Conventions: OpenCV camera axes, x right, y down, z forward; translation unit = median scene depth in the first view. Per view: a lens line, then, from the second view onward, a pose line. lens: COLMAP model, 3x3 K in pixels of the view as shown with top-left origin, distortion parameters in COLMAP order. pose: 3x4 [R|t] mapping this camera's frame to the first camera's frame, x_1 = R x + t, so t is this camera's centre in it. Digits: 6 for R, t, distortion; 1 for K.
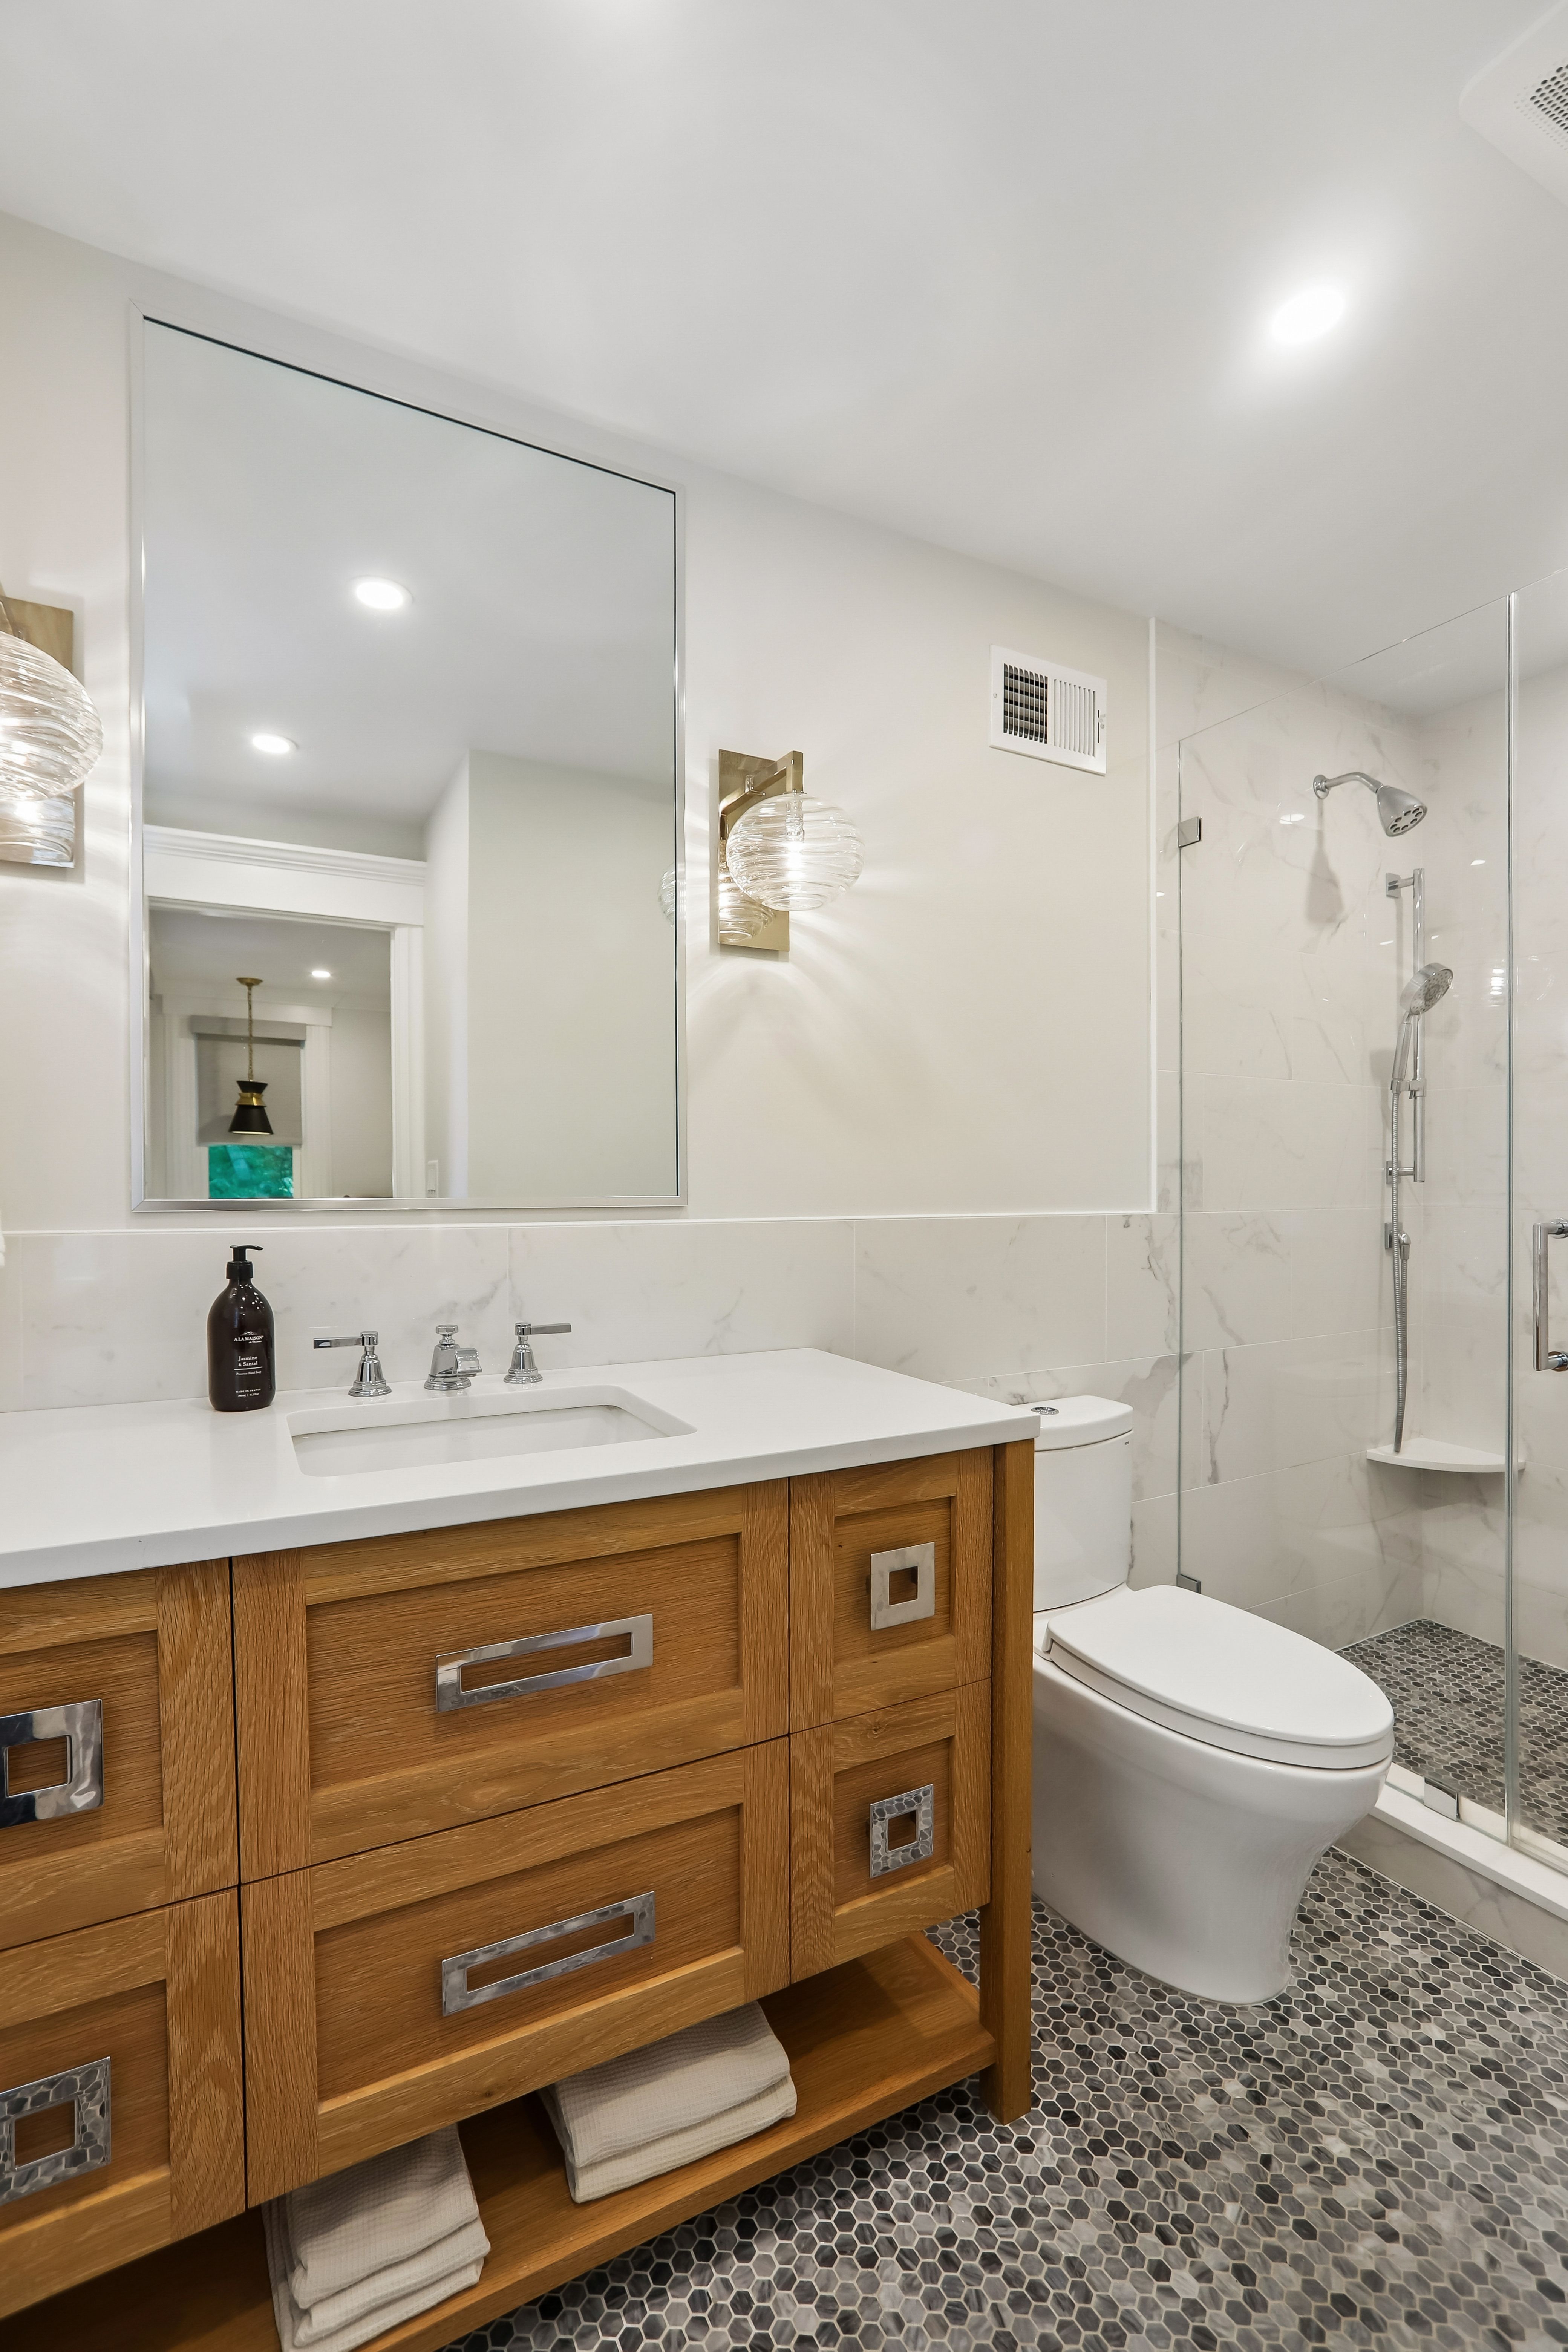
lens RADIAL K [[1031.3, 0, 794.9], [0, 1031.3, 1190.8], [0, 0, 1]] dist [-0.057012, 0.019741]
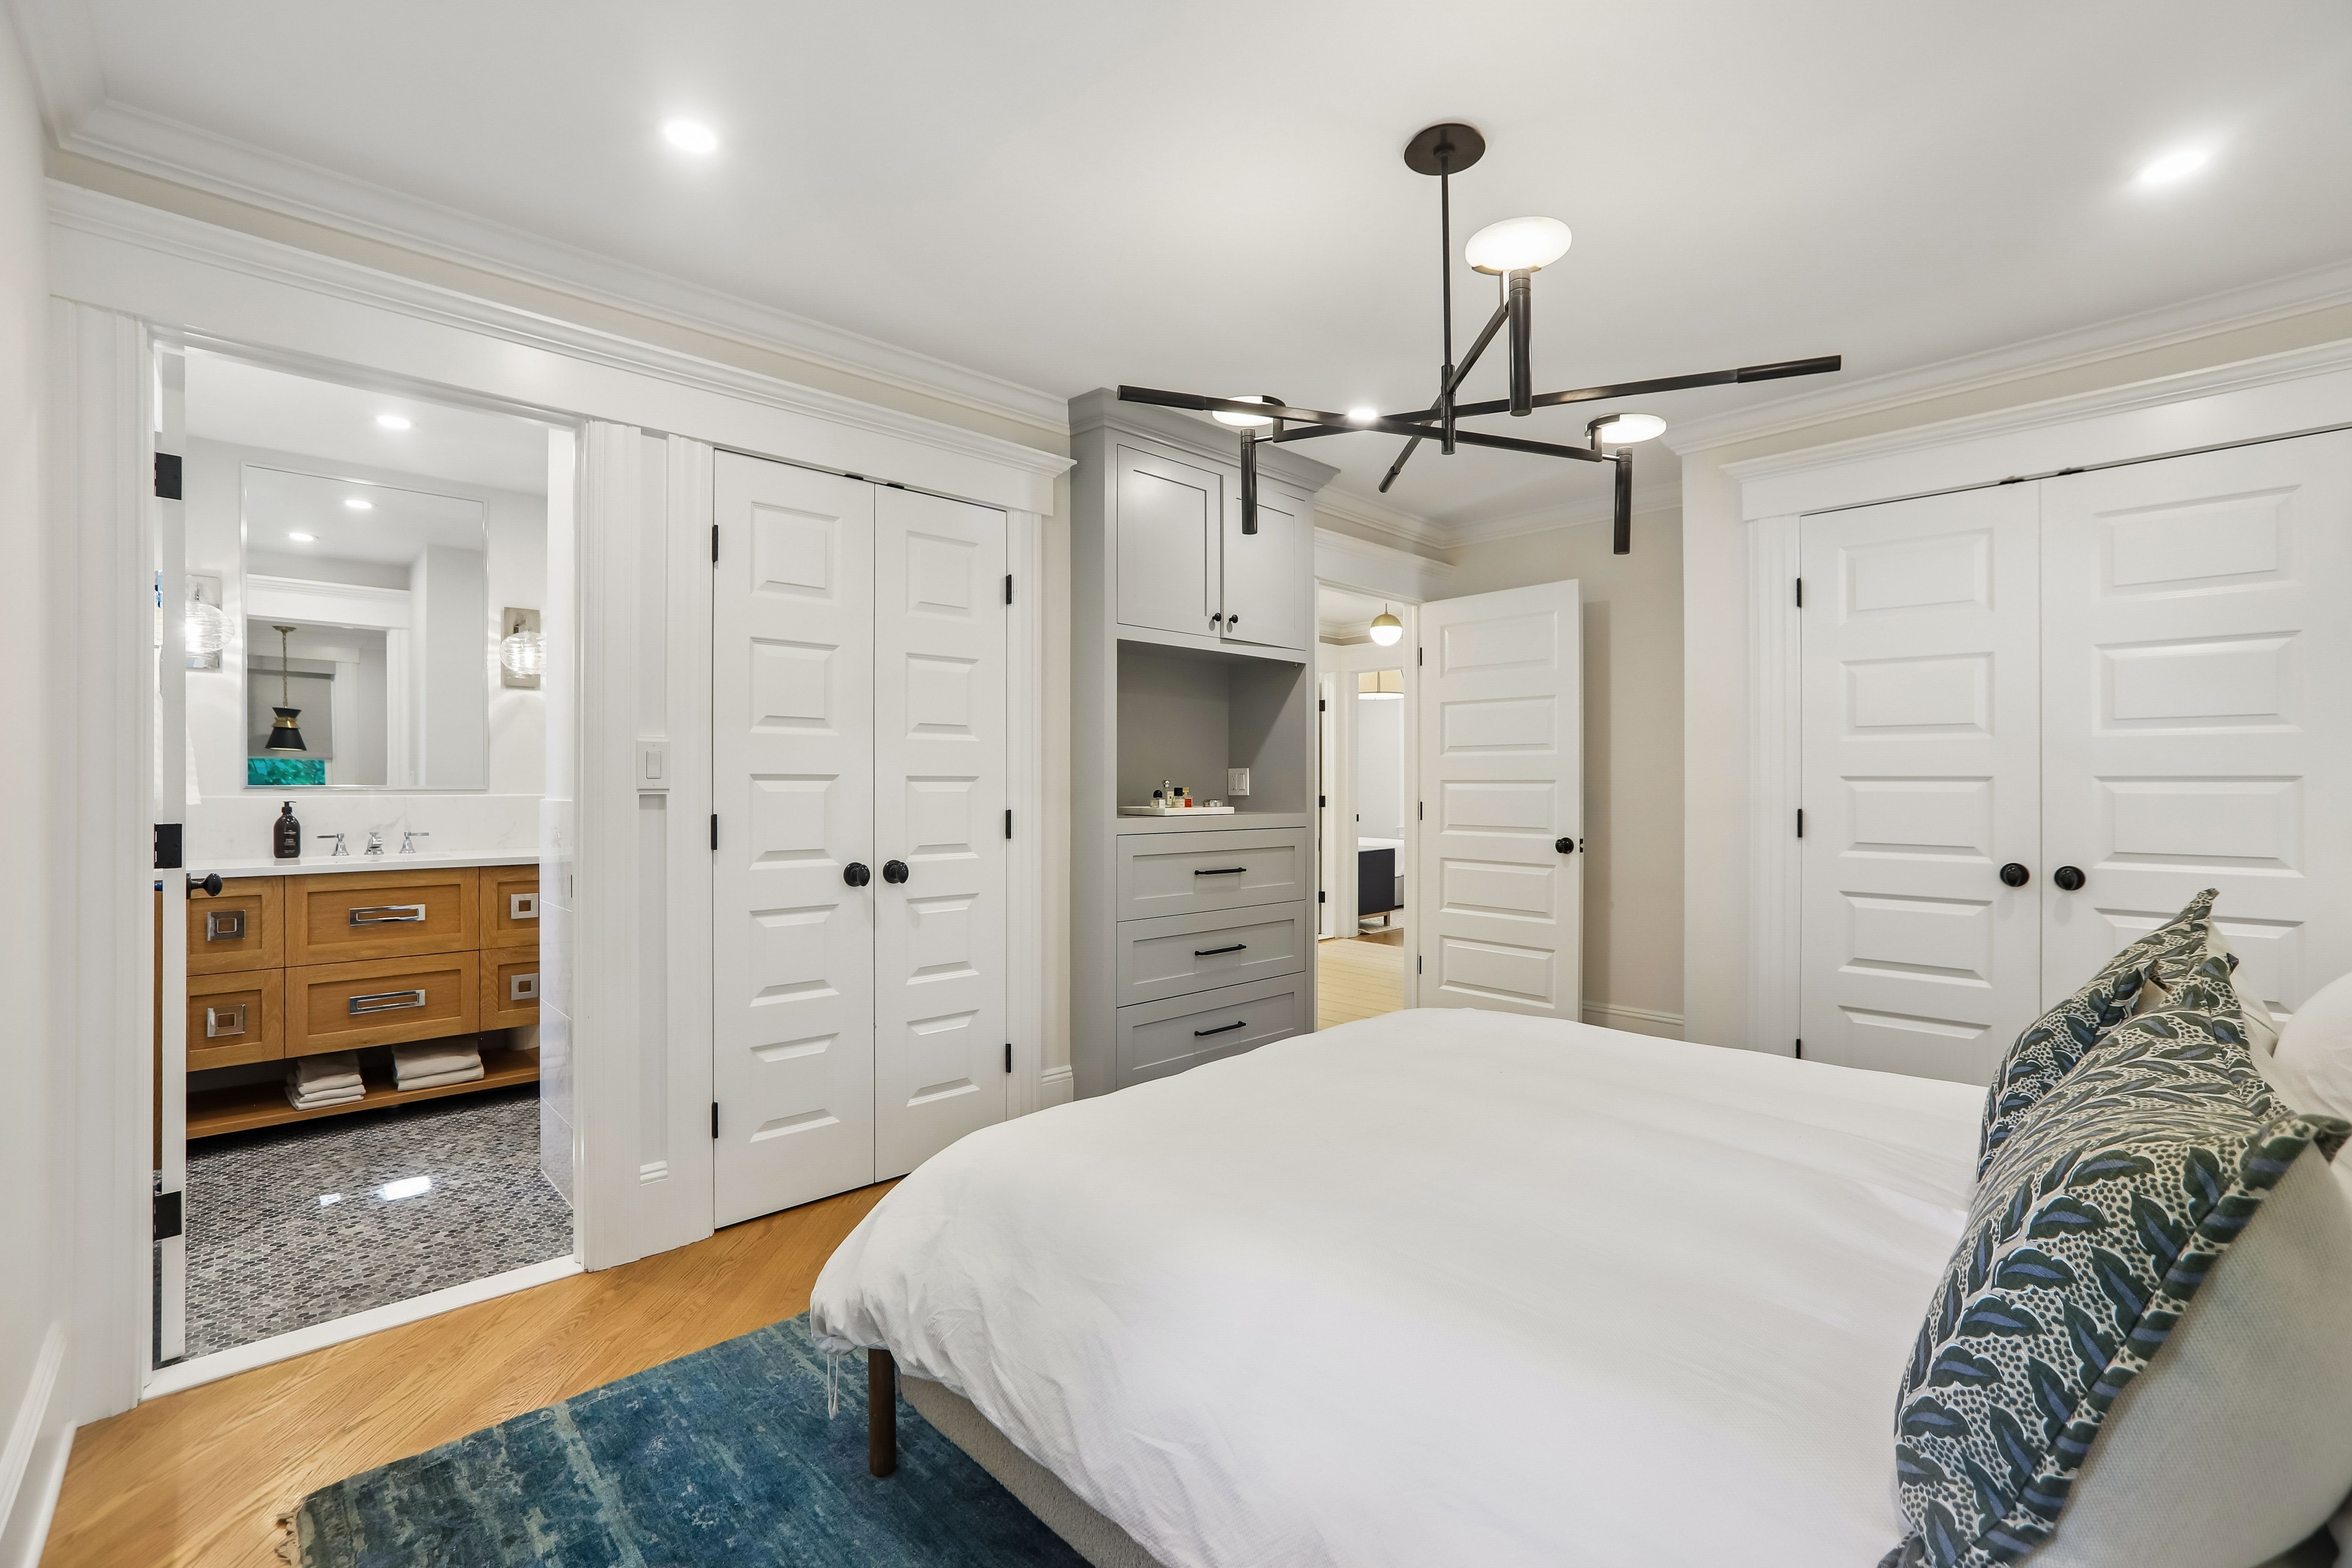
lens RADIAL K [[1031.3, 0, 1188.0], [0, 1031.3, 766.7], [0, 0, 1]] dist [-0.057012, 0.019741]
pose [[0.969767, 0.002658, 0.244018, 1.422170], [0.002186, 0.999806, -0.019577, 0.020099], [-0.244022, 0.019519, 0.969573, -2.712115]]
